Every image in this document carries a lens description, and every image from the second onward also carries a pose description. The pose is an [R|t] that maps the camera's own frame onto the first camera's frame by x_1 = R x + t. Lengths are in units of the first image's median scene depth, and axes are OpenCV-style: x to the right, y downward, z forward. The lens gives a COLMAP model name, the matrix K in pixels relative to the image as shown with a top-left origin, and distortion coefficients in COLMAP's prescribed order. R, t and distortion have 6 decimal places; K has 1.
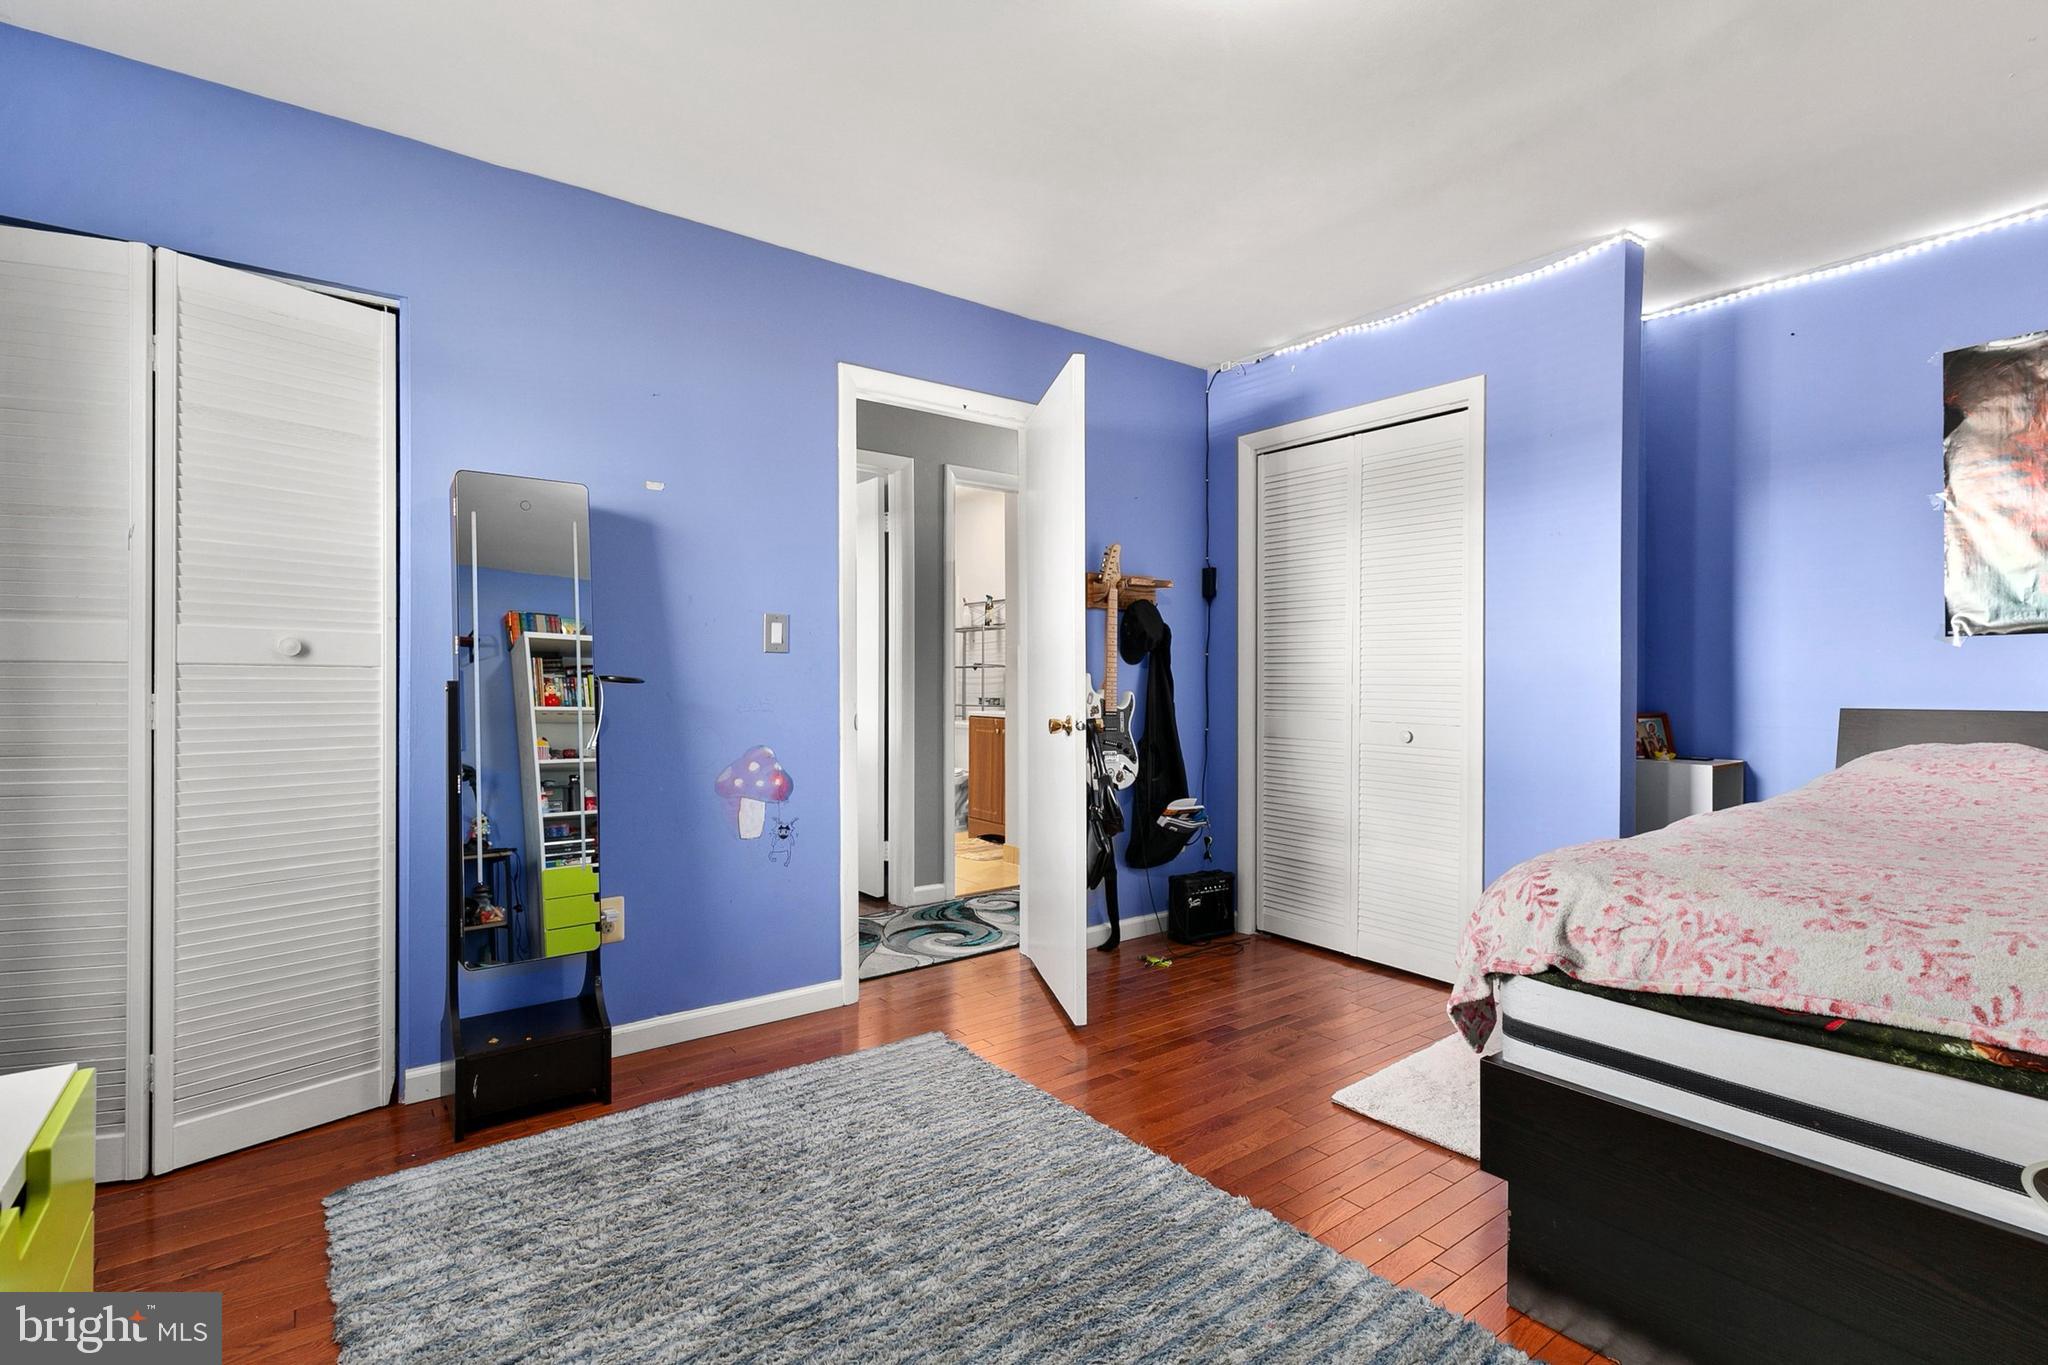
lens RADIAL K [[931.9, 0, 1021.4], [0, 931.9, 690.0], [0, 0, 1]] dist [0.009909, -0.003080]
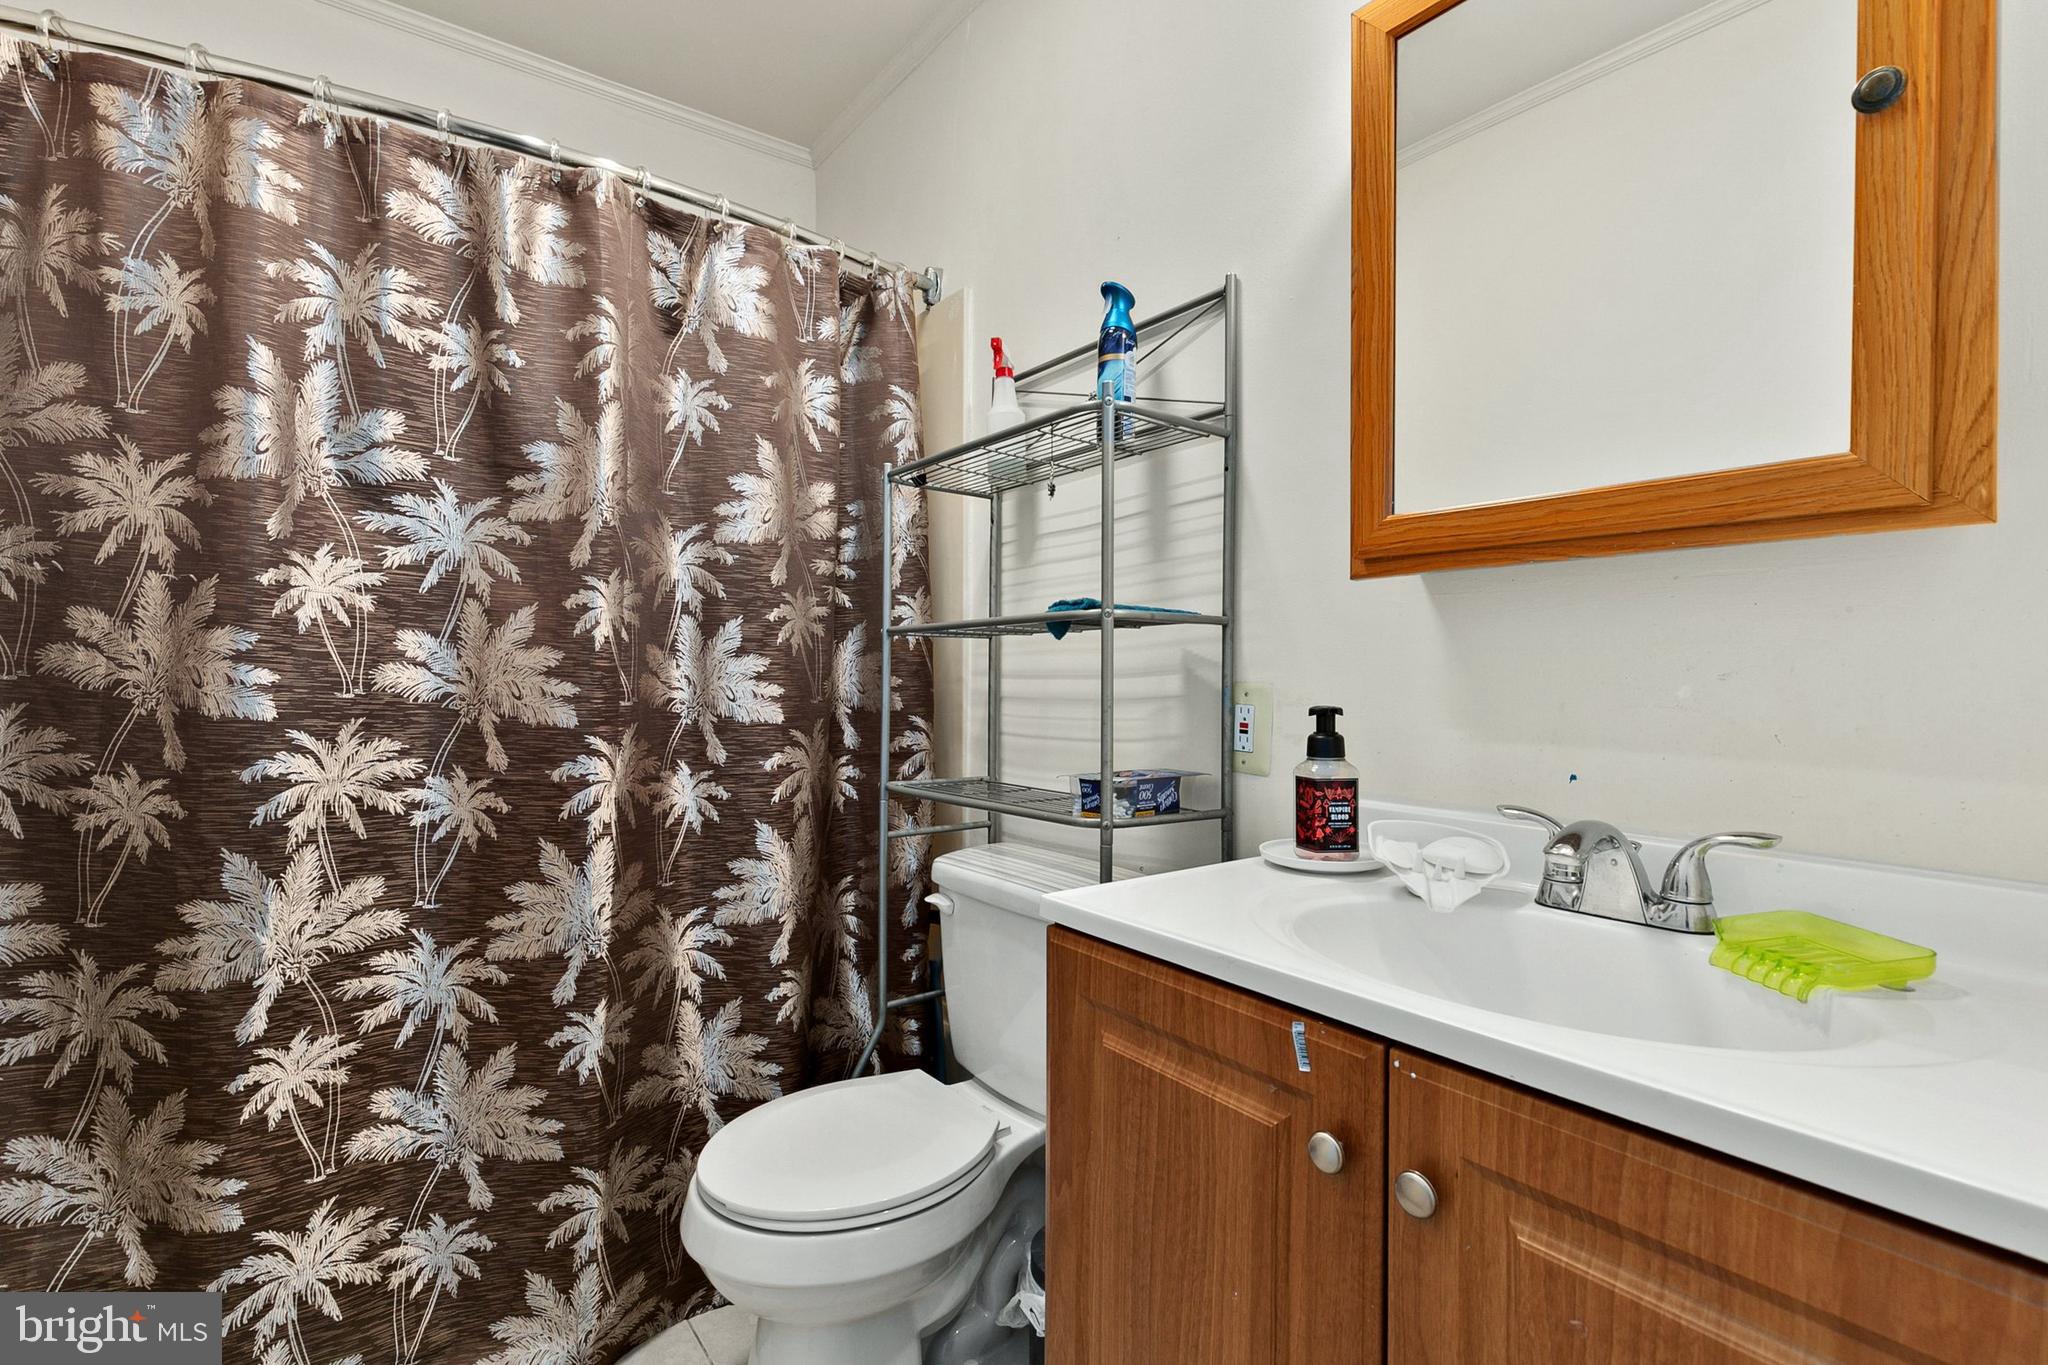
lens RADIAL K [[931.9, 0, 1023.3], [0, 931.9, 681.0], [0, 0, 1]] dist [0.009909, -0.003080]
pose [[0.999867, 0.002645, -0.016111, -0.050394], [-0.002637, 0.999996, 0.000531, -0.011218], [0.016112, -0.000488, 0.999870, 0.757789]]
